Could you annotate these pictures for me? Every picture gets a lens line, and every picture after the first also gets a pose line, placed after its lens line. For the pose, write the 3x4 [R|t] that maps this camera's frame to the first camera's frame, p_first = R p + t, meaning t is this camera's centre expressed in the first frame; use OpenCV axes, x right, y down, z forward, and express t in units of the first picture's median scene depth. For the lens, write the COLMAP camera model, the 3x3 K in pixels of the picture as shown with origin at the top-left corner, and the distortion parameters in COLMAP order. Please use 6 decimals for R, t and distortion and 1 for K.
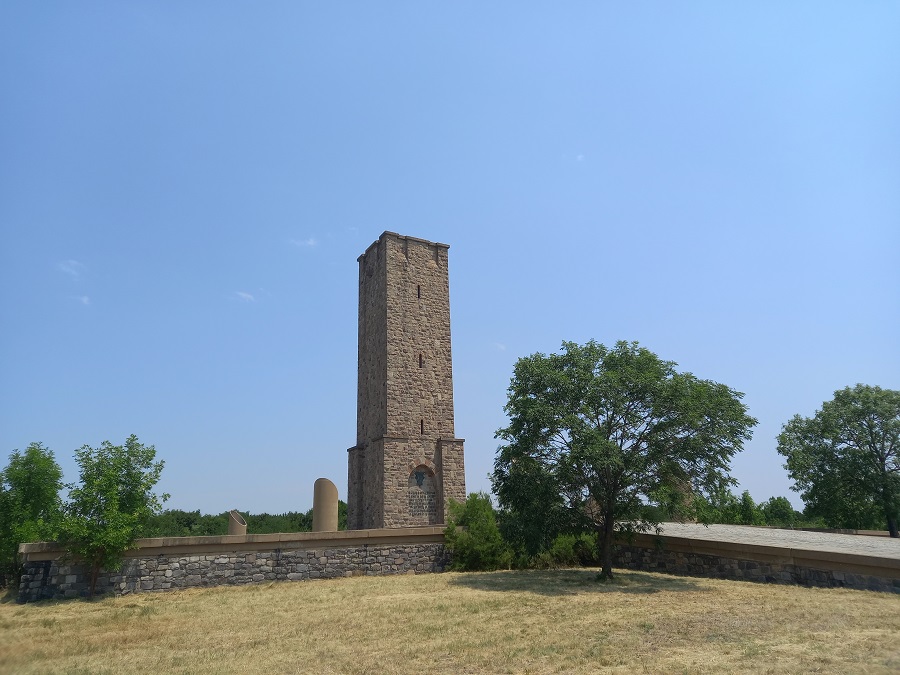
lens RADIAL K [[635.5, 0, 443.2], [0, 635.5, 329.8], [0, 0, 1]] dist [0.078858, 0.000050]
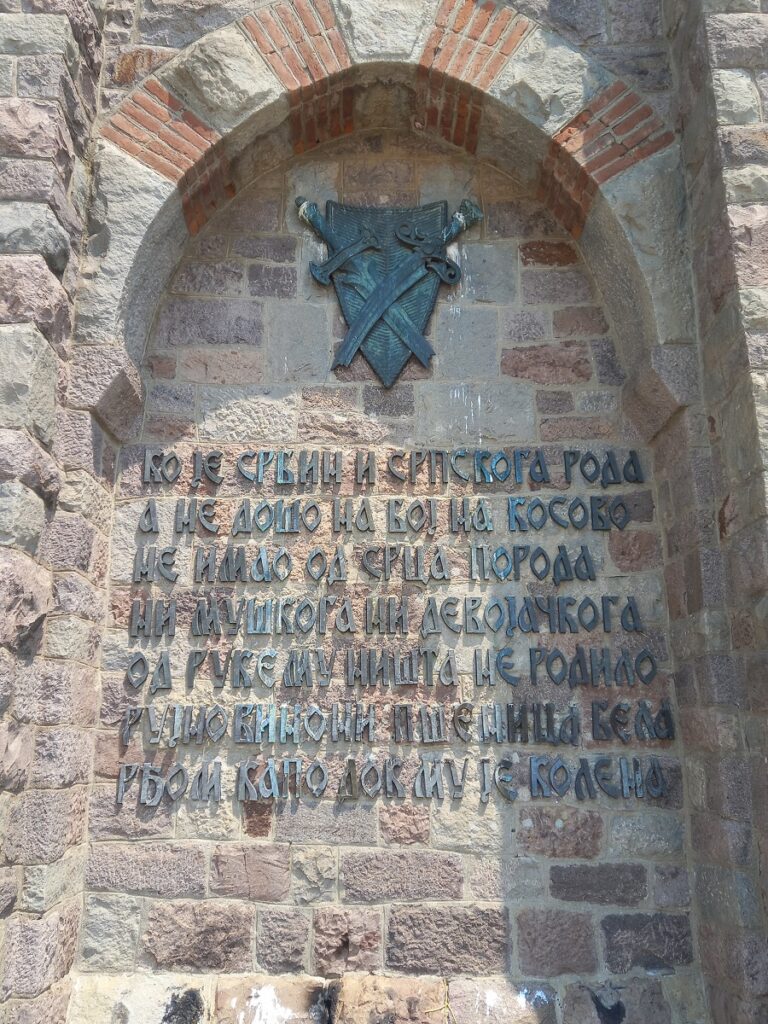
lens RADIAL K [[921.9, 0, 409.1], [0, 921.9, 510.9], [0, 0, 1]] dist [0.049619, -0.020122]
pose [[0.889132, -0.103540, -0.445784, 0.008139], [0.136746, 0.989678, 0.042877, 0.240084], [0.436743, -0.099083, 0.894113, 0.858217]]
